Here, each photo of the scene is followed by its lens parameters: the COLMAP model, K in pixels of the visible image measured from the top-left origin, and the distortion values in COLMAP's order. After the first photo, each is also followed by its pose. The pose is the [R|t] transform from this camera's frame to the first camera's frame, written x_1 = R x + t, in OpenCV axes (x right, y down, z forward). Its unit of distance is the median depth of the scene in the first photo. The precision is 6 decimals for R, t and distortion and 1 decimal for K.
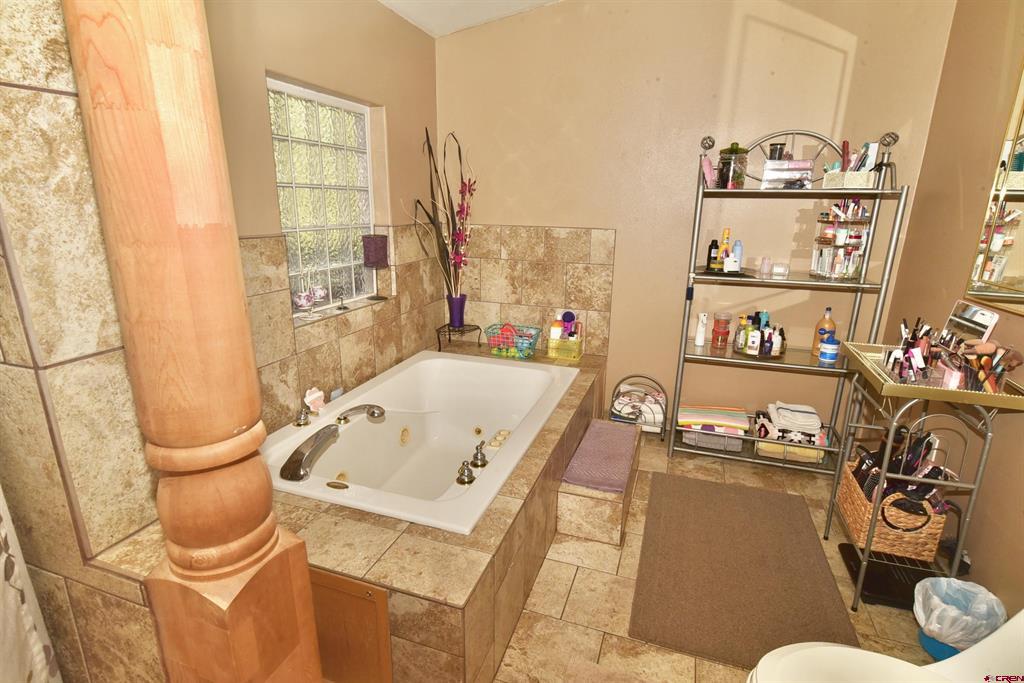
lens RADIAL K [[514.6, 0, 509.9], [0, 514.6, 344.0], [0, 0, 1]] dist [-0.006474, 0.002024]
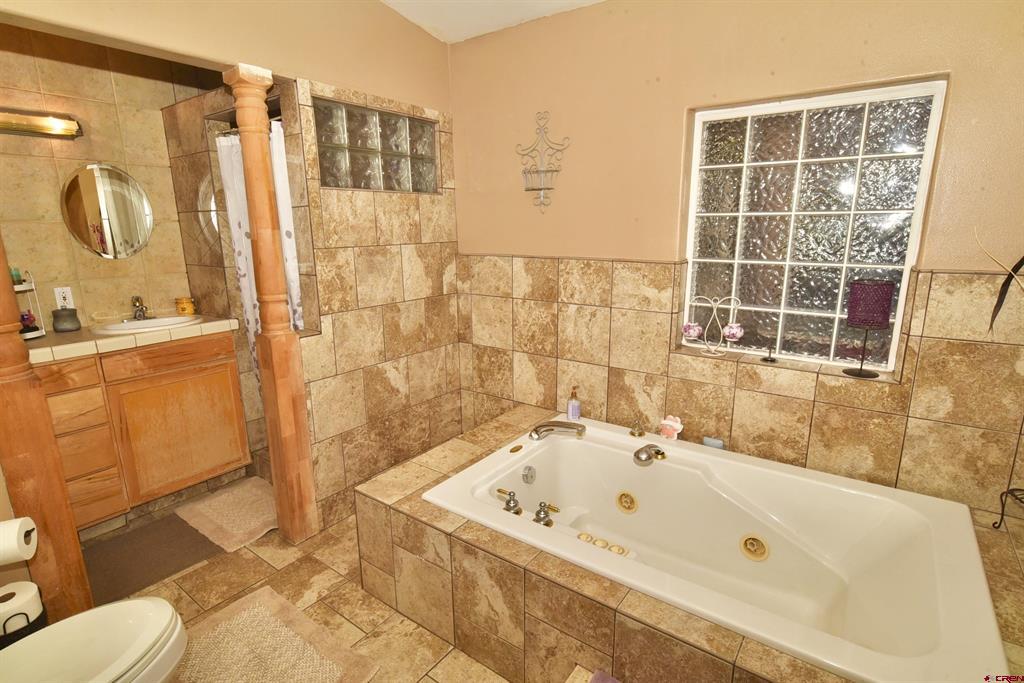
lens RADIAL K [[514.6, 0, 509.9], [0, 514.6, 344.0], [0, 0, 1]] dist [-0.006474, 0.002024]
pose [[-0.289635, 0.212498, -0.933250, 0.550795], [-0.248183, 0.925021, 0.287648, -0.226854], [0.924401, 0.314930, -0.215180, 0.790646]]
